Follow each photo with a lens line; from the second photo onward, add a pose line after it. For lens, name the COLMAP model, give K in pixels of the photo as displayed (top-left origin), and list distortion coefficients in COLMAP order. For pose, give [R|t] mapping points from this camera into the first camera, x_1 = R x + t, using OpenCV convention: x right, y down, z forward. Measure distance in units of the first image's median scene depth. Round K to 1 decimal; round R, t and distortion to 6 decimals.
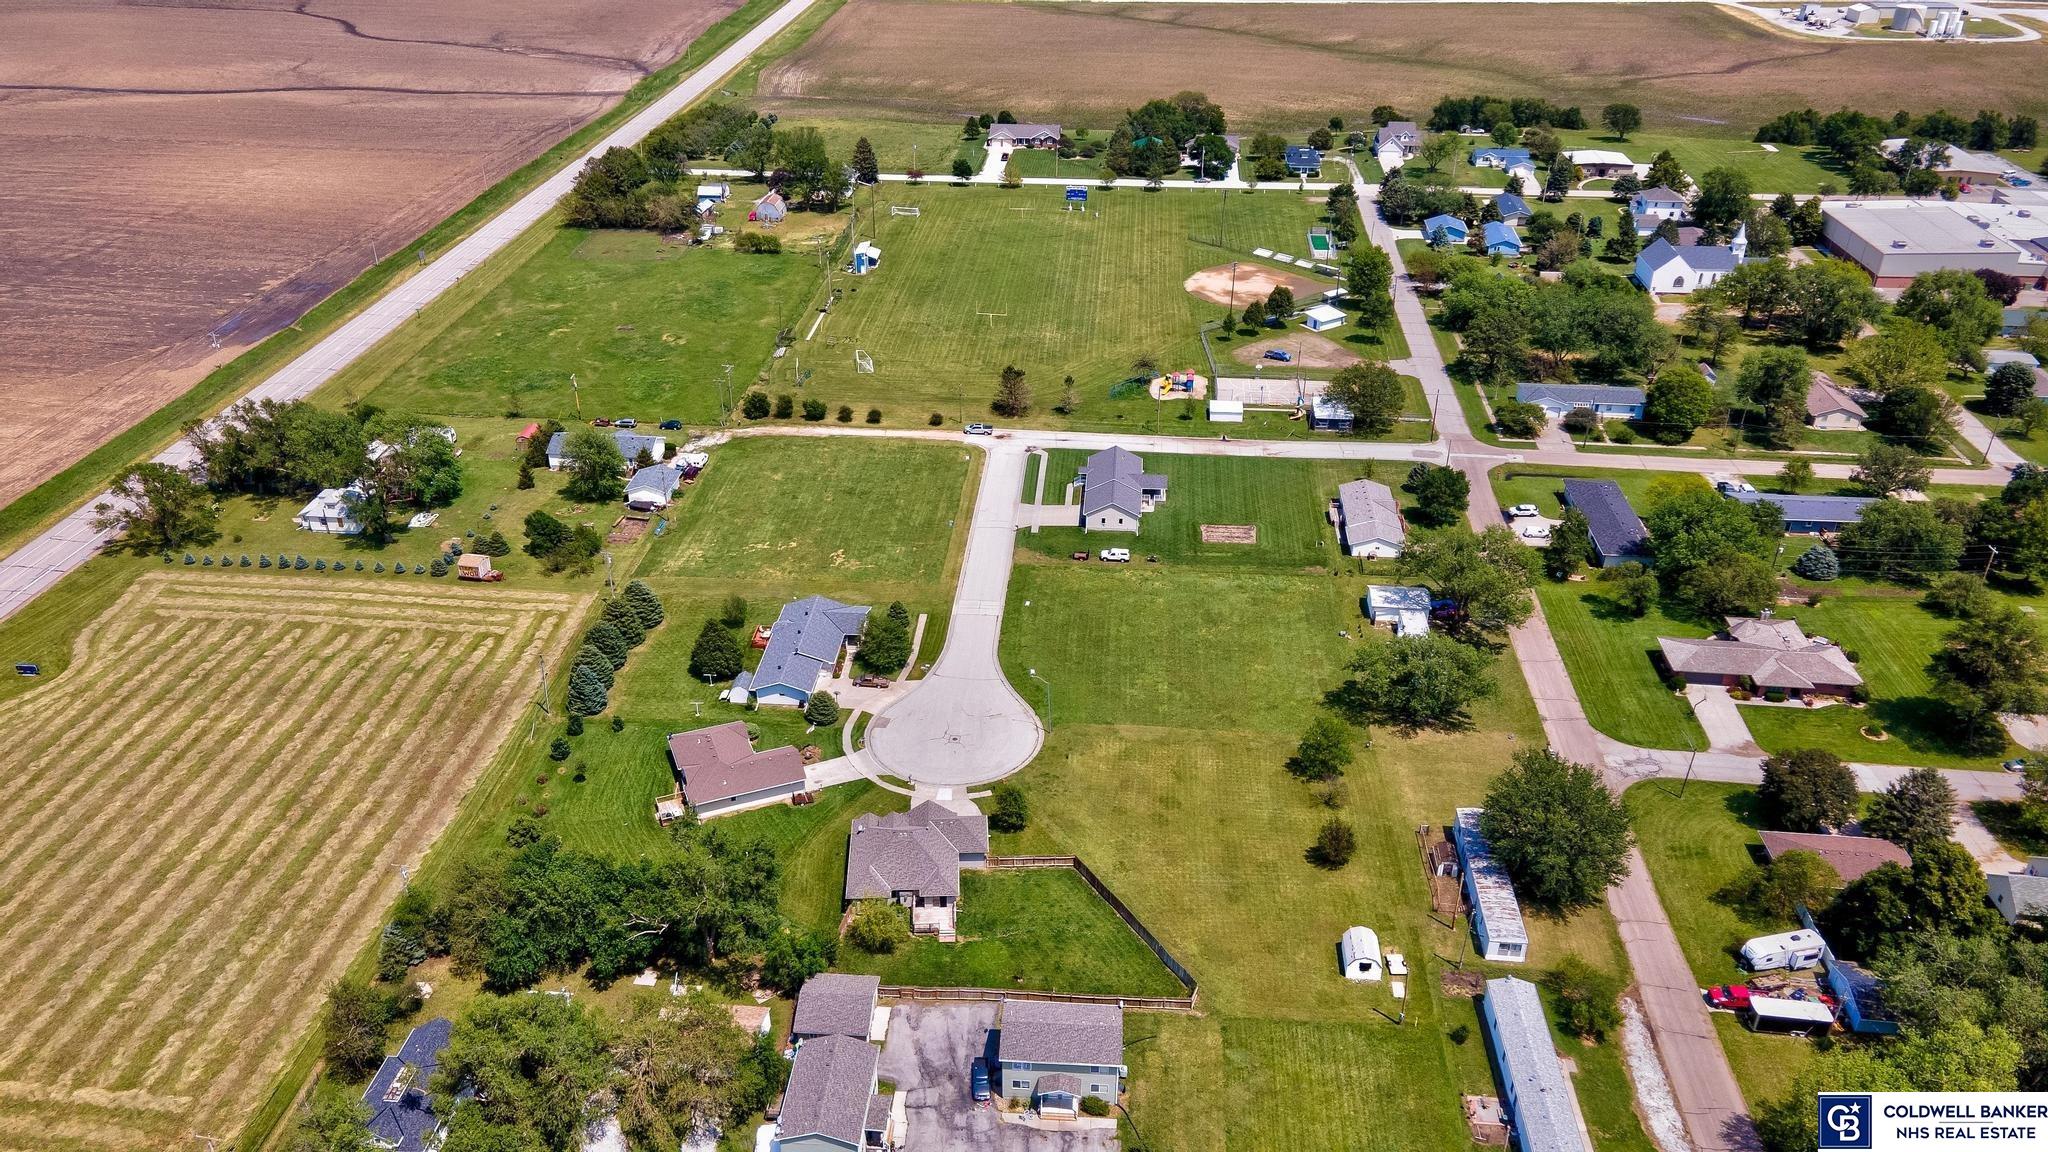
lens RADIAL K [[1495.6, 0, 1004.2], [0, 1495.6, 587.9], [0, 0, 1]] dist [0.018957, 0.037549]
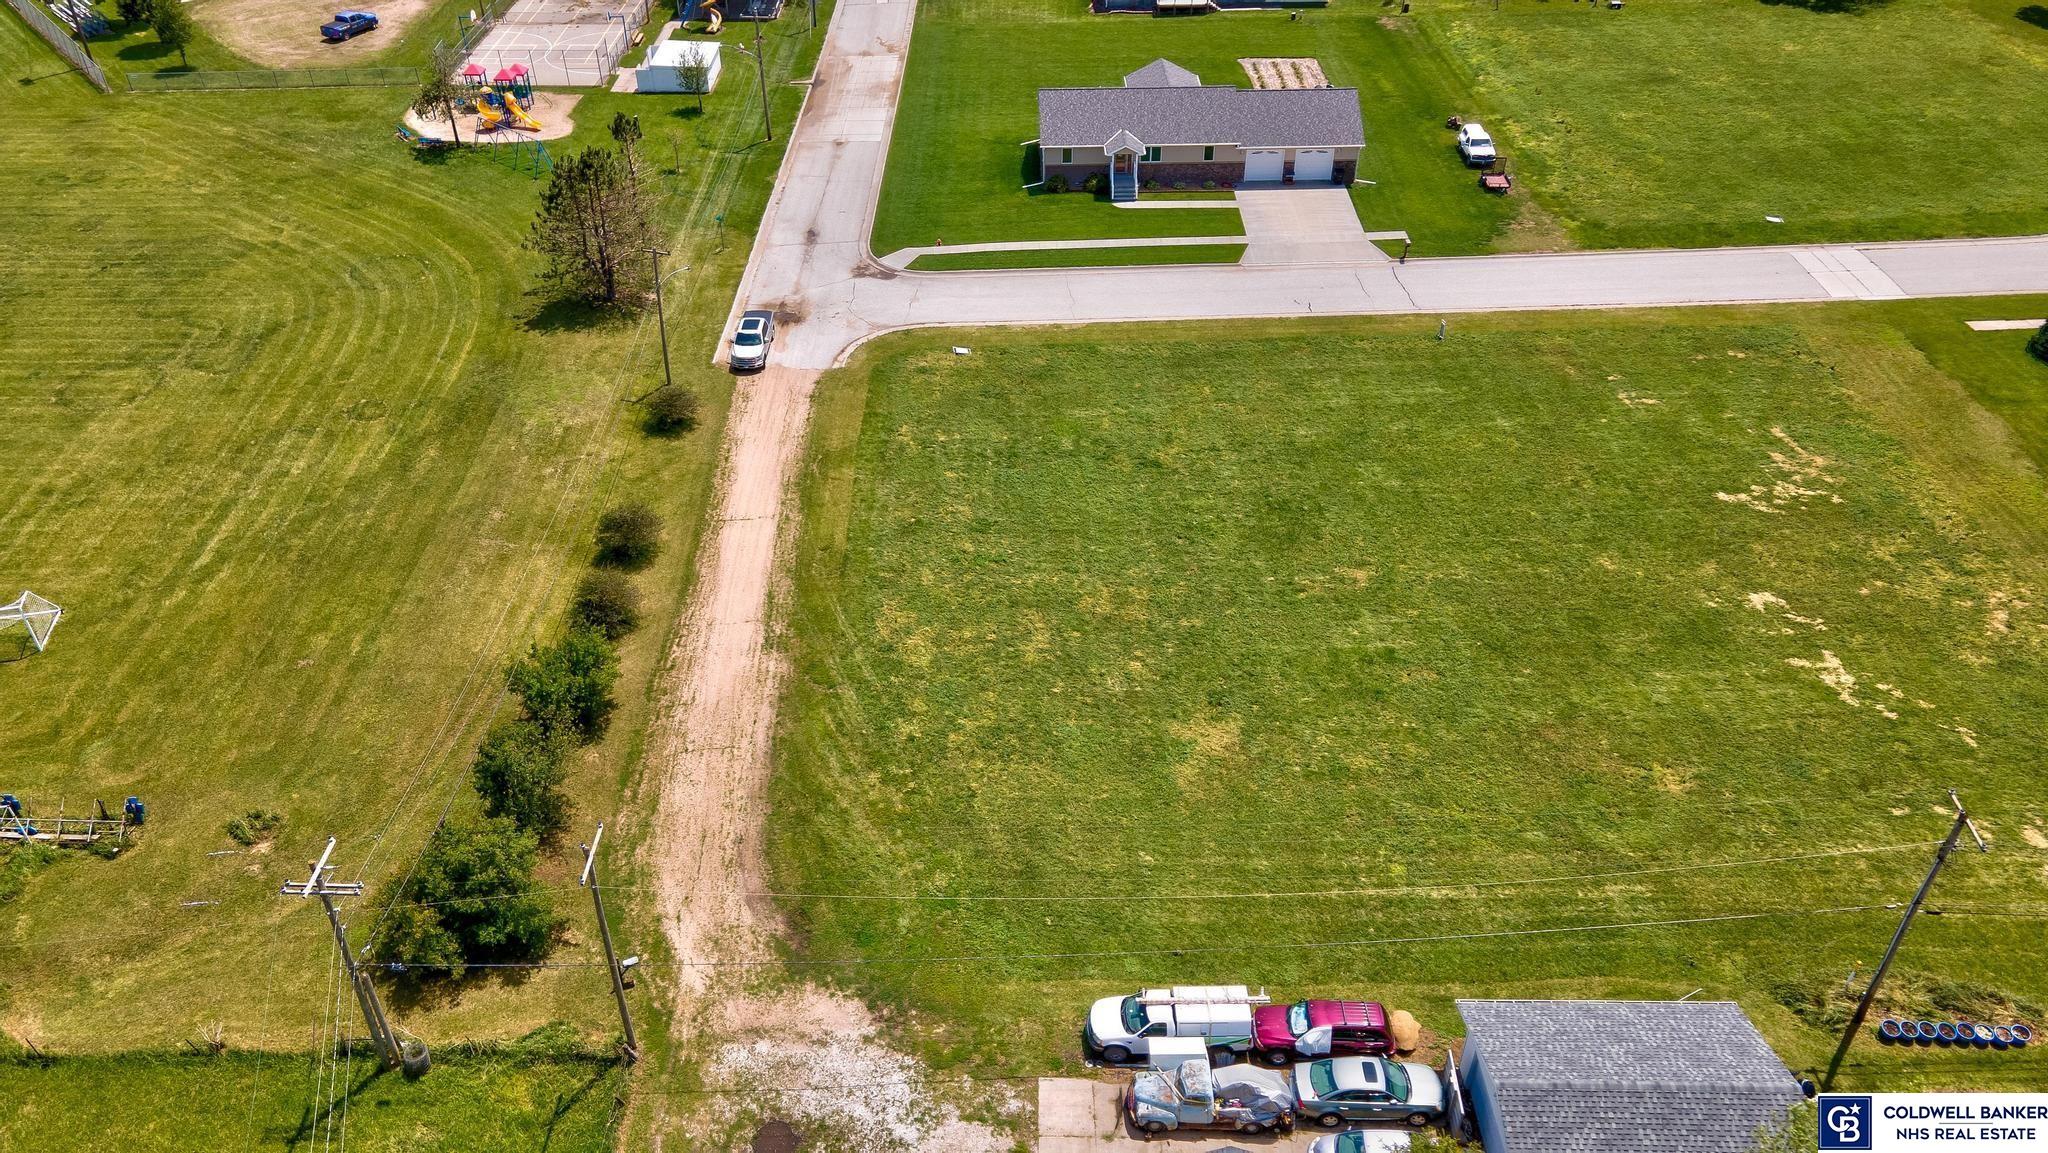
lens RADIAL K [[1495.6, 0, 1004.2], [0, 1495.6, 588.4], [0, 0, 1]] dist [0.018957, 0.037549]
pose [[-0.092824, -0.603906, 0.791632, -0.301259], [0.501086, 0.658711, 0.561260, -0.222634], [-0.860405, 0.448774, 0.241465, 0.914966]]
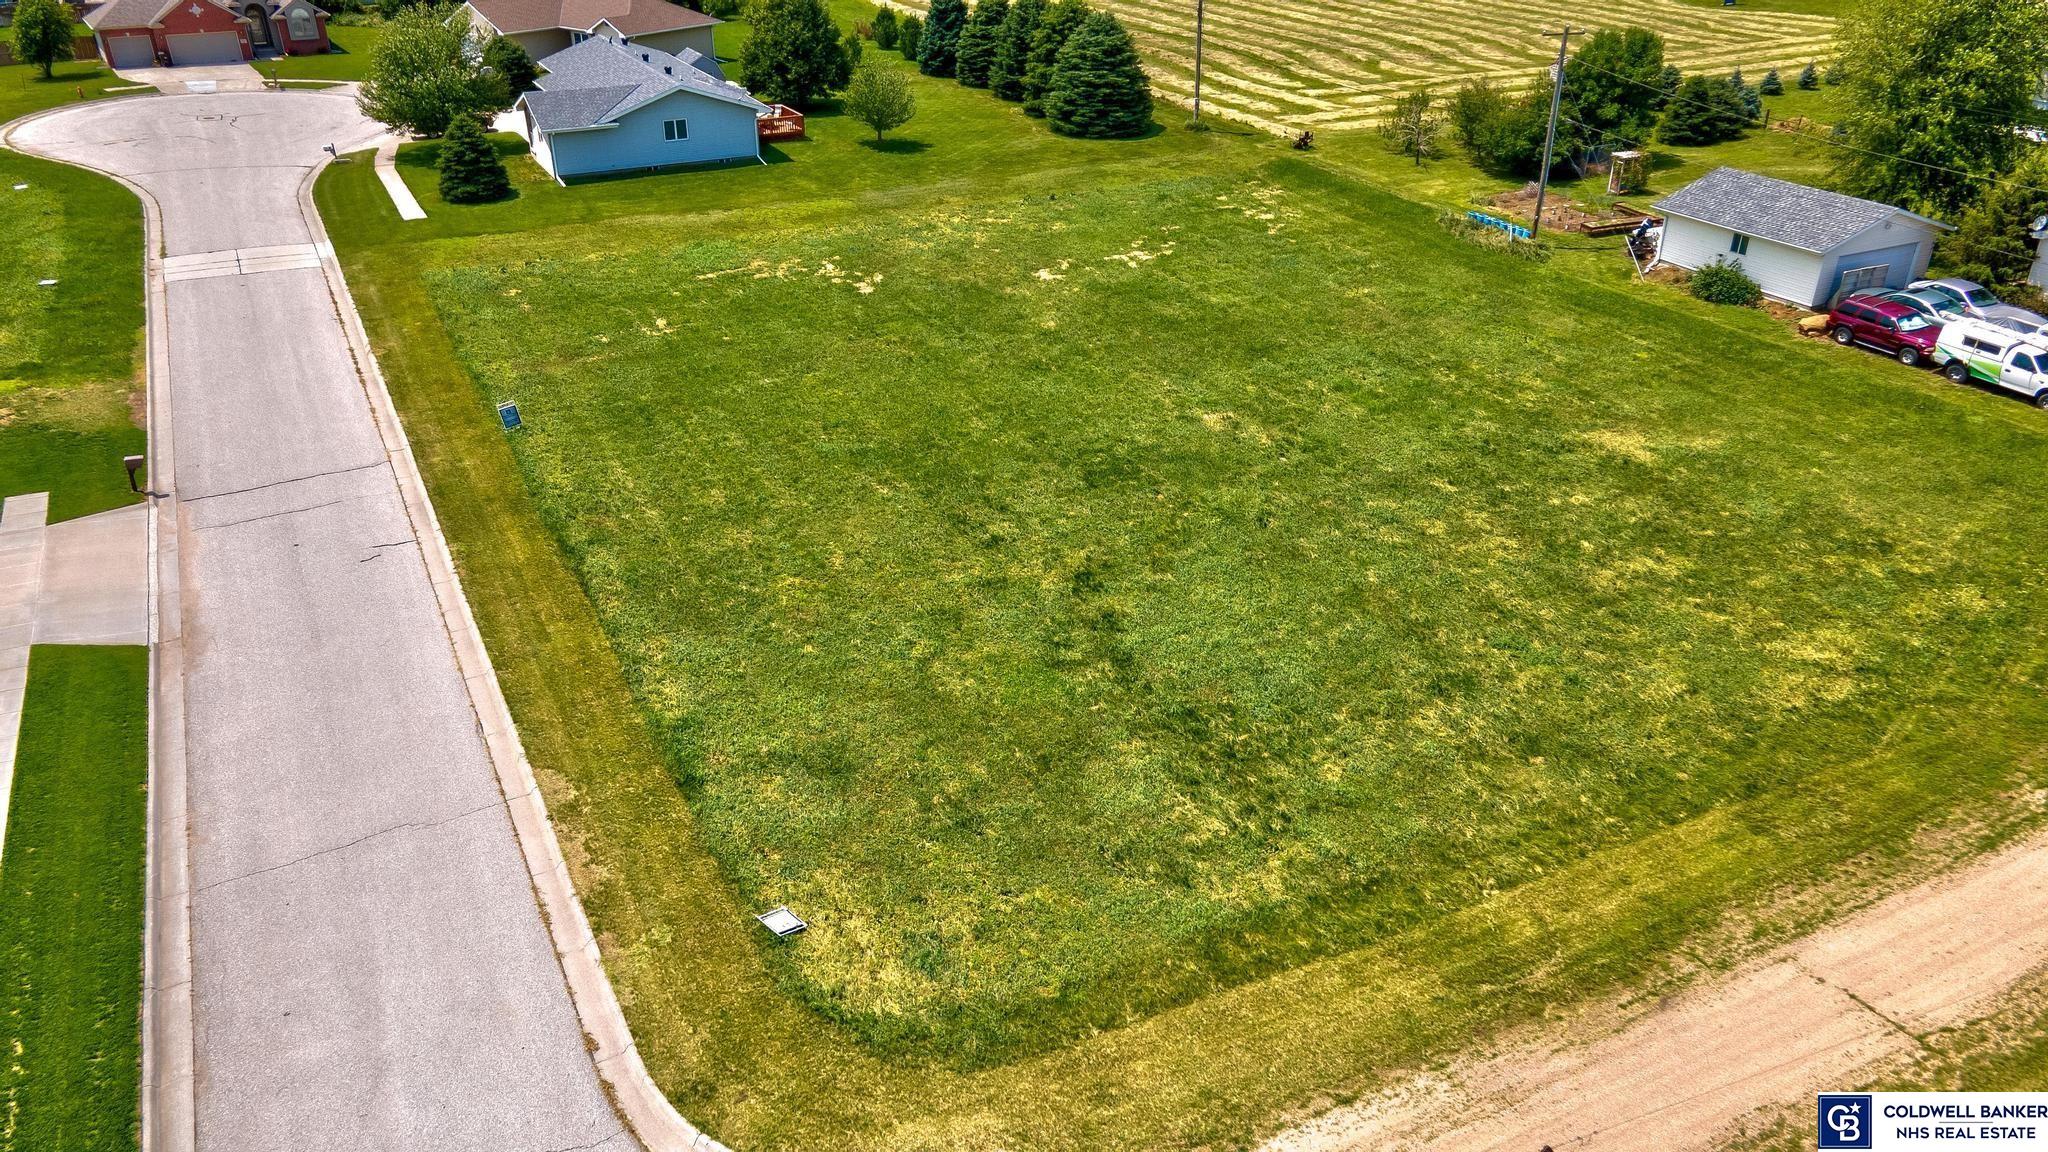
lens RADIAL K [[1495.6, 0, 1004.2], [0, 1495.6, 587.9], [0, 0, 1]] dist [0.018957, 0.037549]
pose [[-0.858275, 0.245558, -0.450628, 0.003983], [-0.248073, 0.570163, 0.783182, -0.182998], [0.449248, 0.783974, -0.428441, 1.008675]]
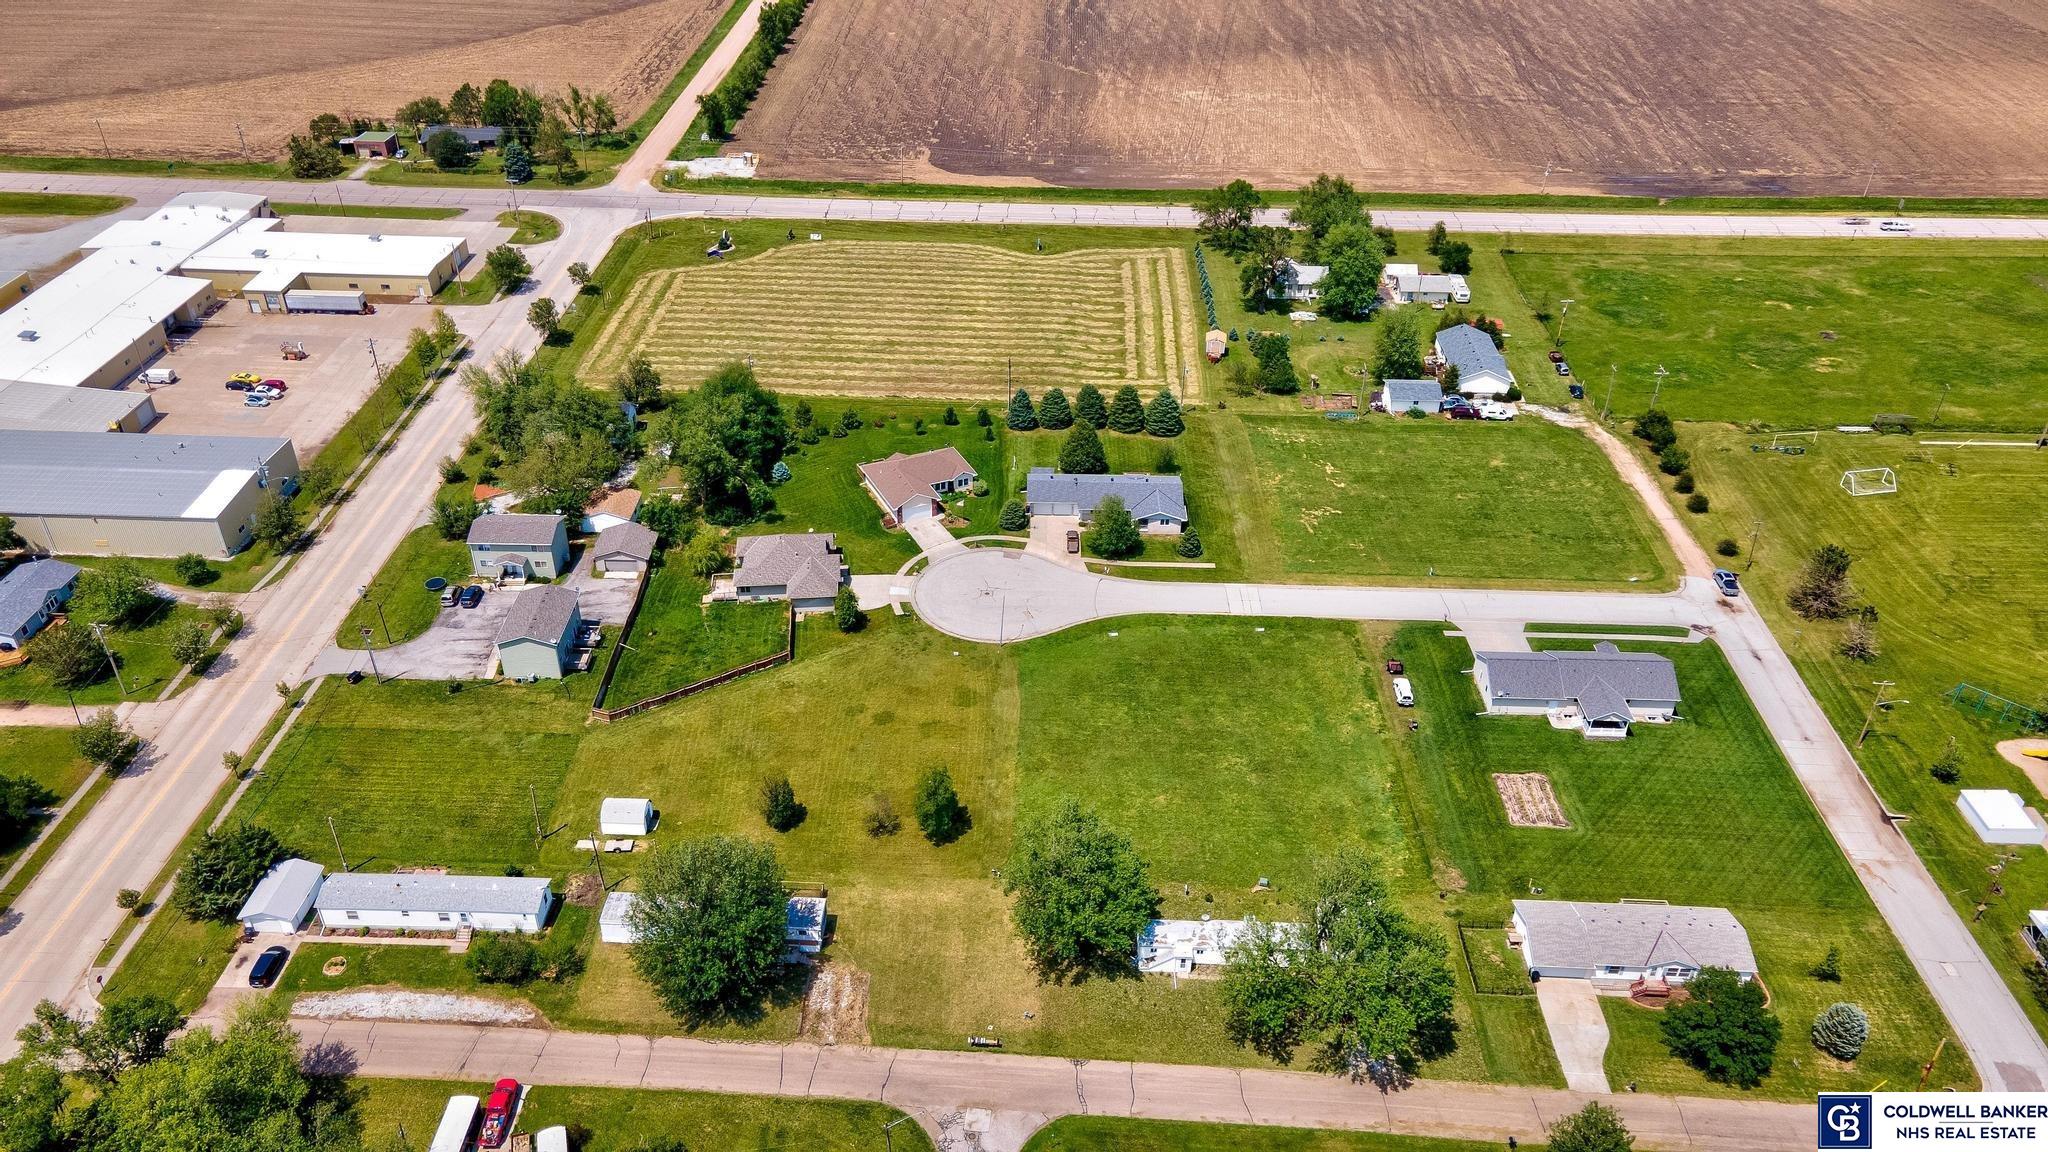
lens RADIAL K [[1515.8, 0, 1004.1], [0, 1515.8, 569.7], [0, 0, 1]] dist [0.008445, 0.051063]
pose [[0.055052, 0.543850, -0.837375, 0.585471], [-0.496786, 0.742395, 0.449503, -0.271638], [0.866125, 0.391250, 0.311048, 0.470985]]
